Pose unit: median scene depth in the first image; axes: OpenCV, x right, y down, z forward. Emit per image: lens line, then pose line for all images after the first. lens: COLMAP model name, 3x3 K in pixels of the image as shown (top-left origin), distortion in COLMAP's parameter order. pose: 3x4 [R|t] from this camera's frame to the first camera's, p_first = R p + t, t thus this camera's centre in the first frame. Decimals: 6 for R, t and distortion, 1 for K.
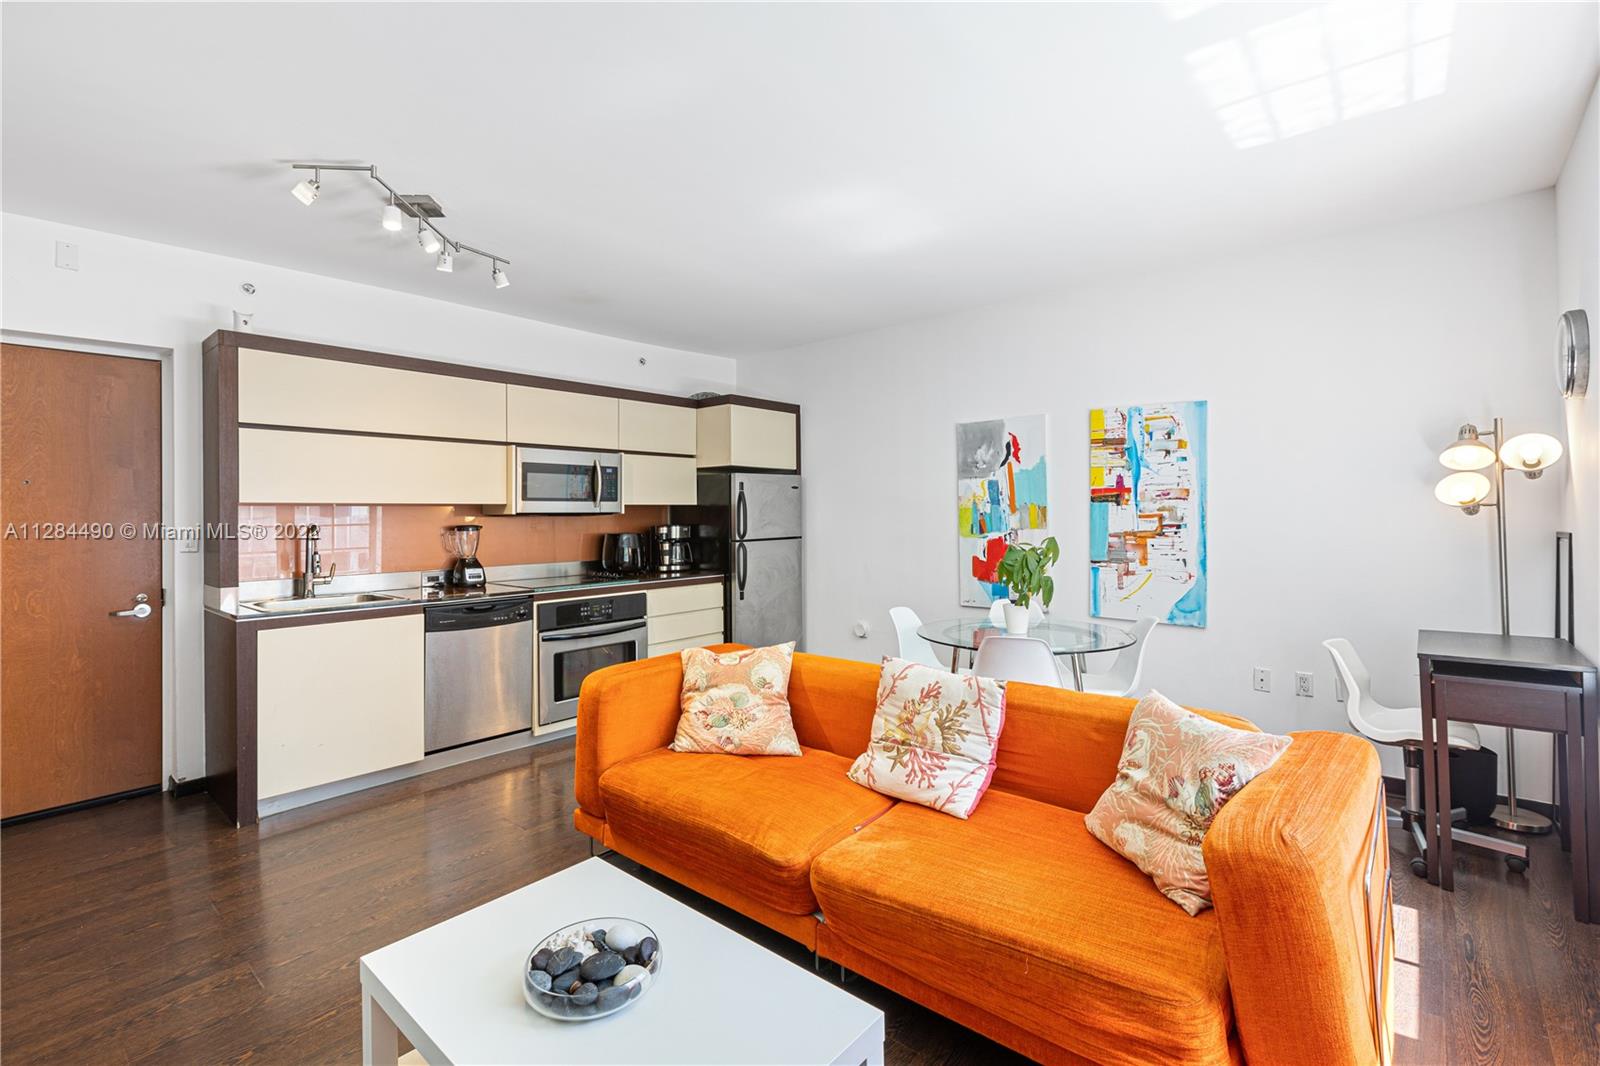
lens RADIAL K [[715.3, 0, 802.4], [0, 715.3, 514.2], [0, 0, 1]] dist [0.000916, 0.000160]
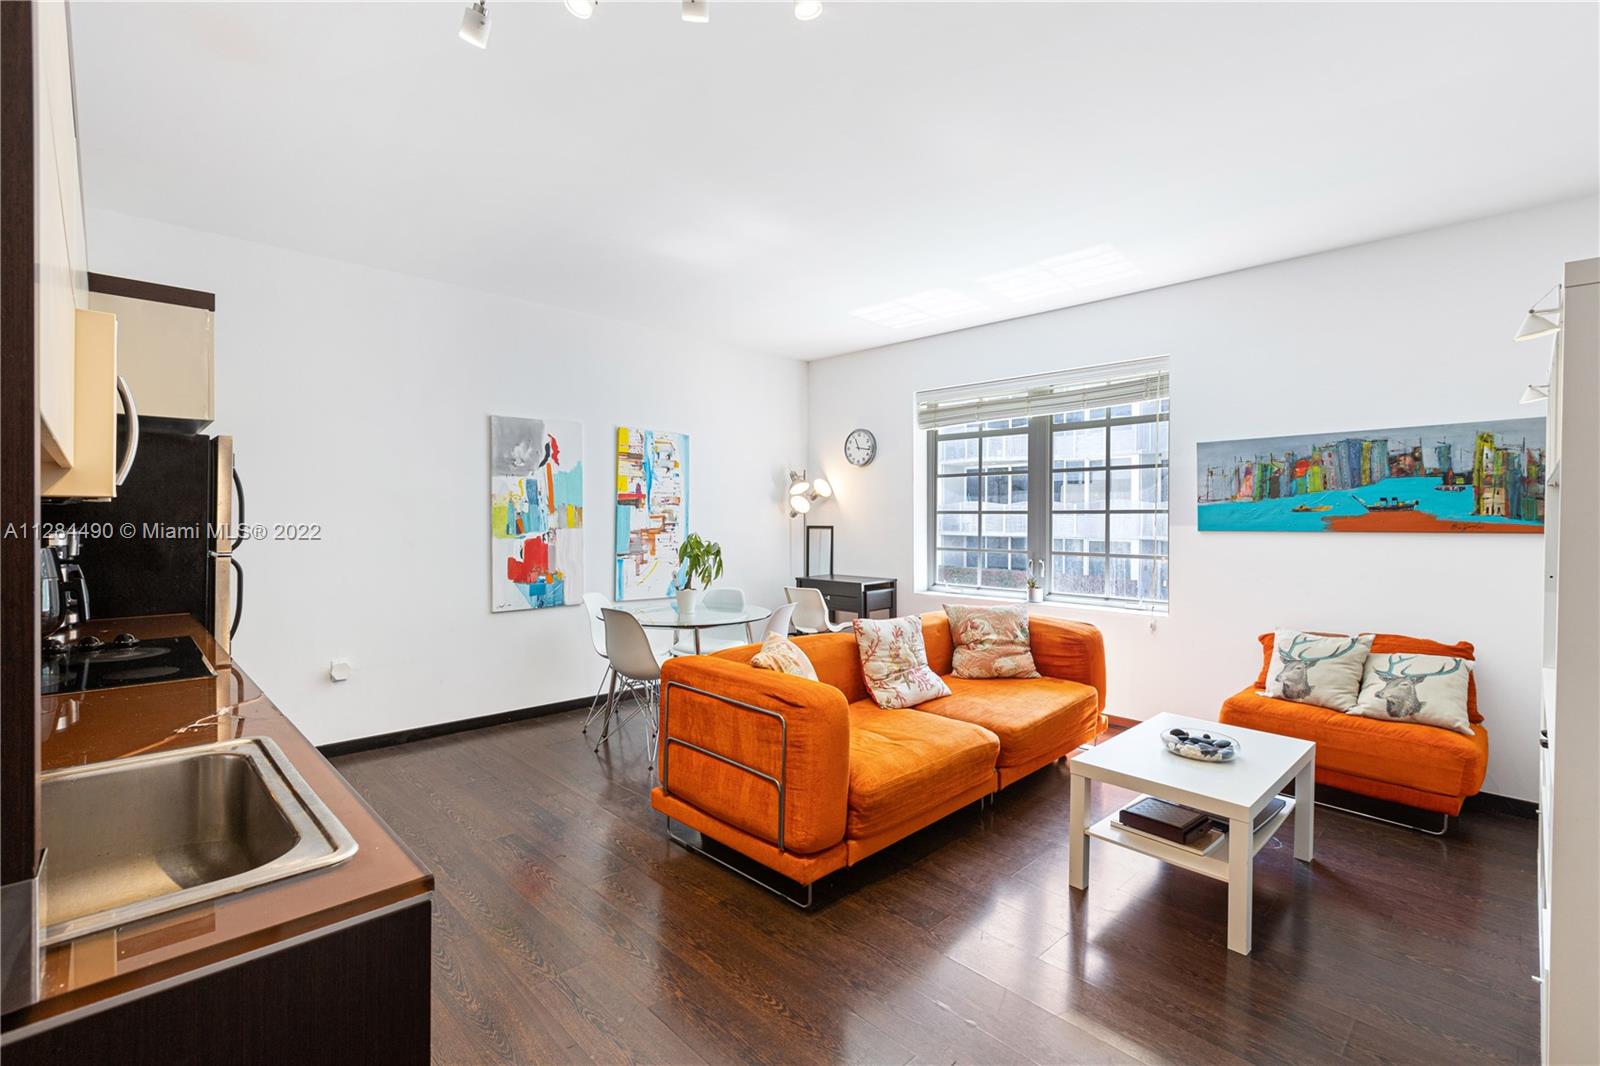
lens RADIAL K [[715.3, 0, 787.5], [0, 715.3, 522.4], [0, 0, 1]] dist [0.000916, 0.000160]
pose [[0.098400, -0.002275, 0.995144, -0.773138], [-0.007661, 0.999966, 0.003043, 0.006745], [-0.995117, -0.007924, 0.098379, 0.624168]]
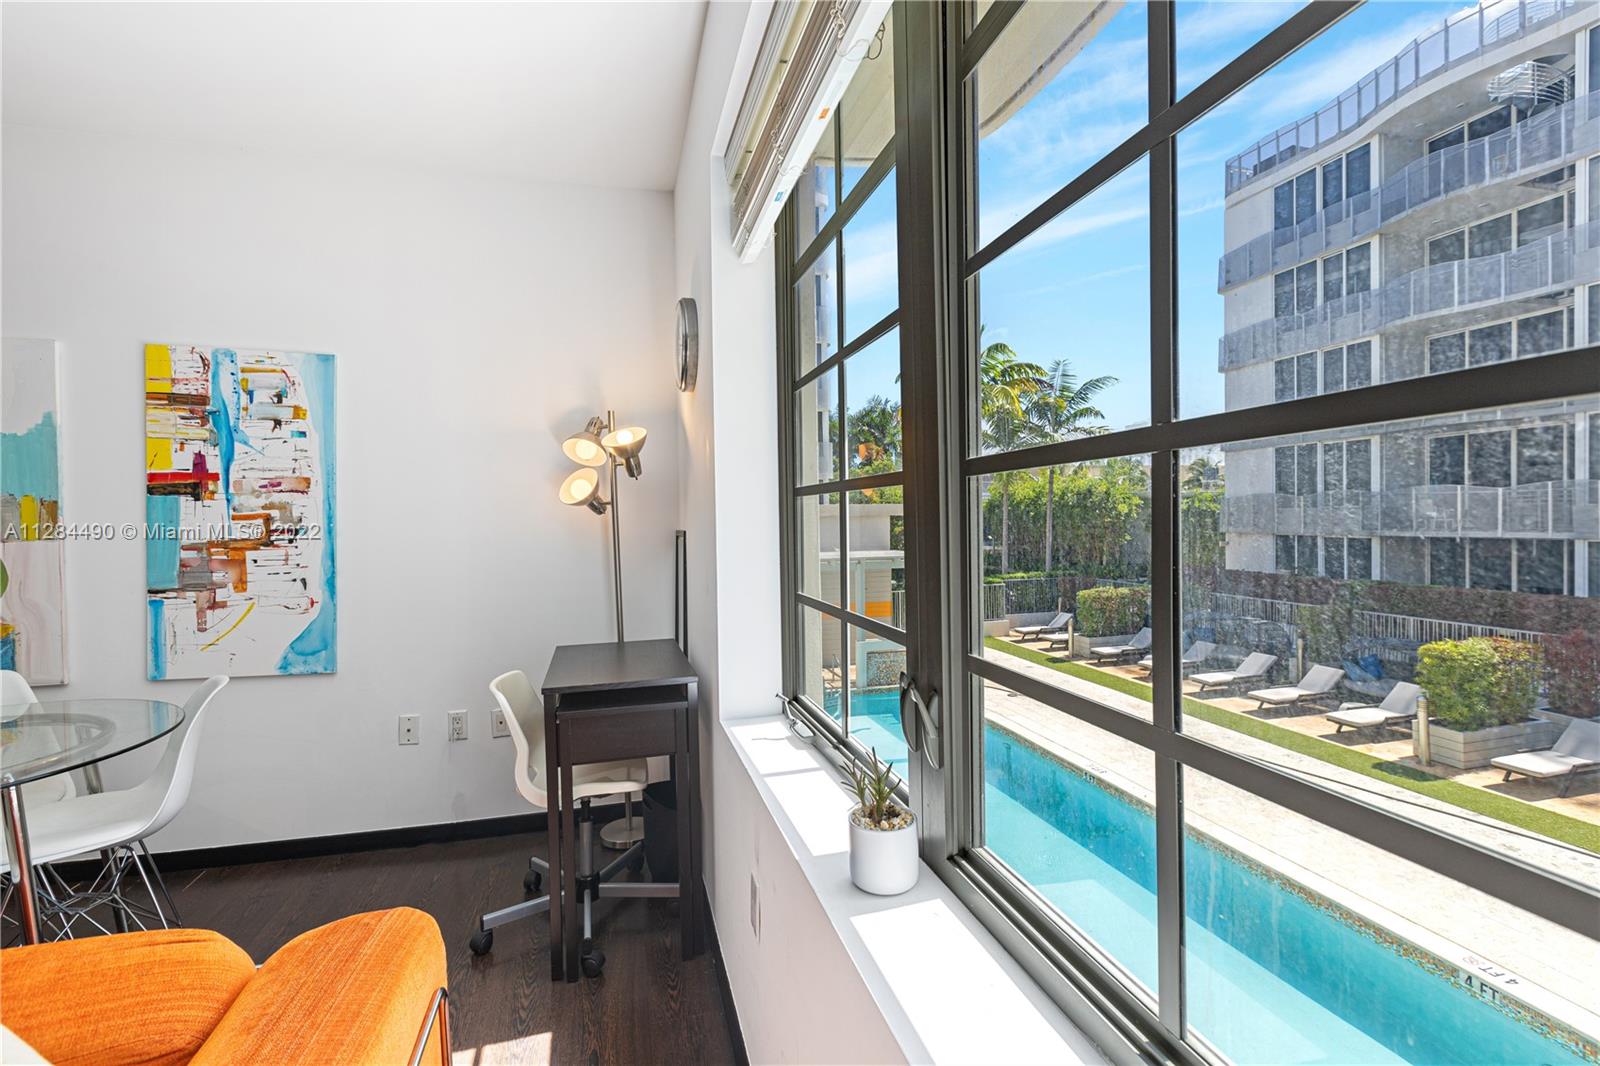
lens RADIAL K [[715.3, 0, 779.1], [0, 715.3, 520.1], [0, 0, 1]] dist [0.000916, 0.000160]
pose [[0.579962, -0.005254, 0.814627, 0.225198], [0.002251, 0.999986, 0.004847, 0.003349], [-0.814640, -0.000977, 0.579966, 0.210690]]
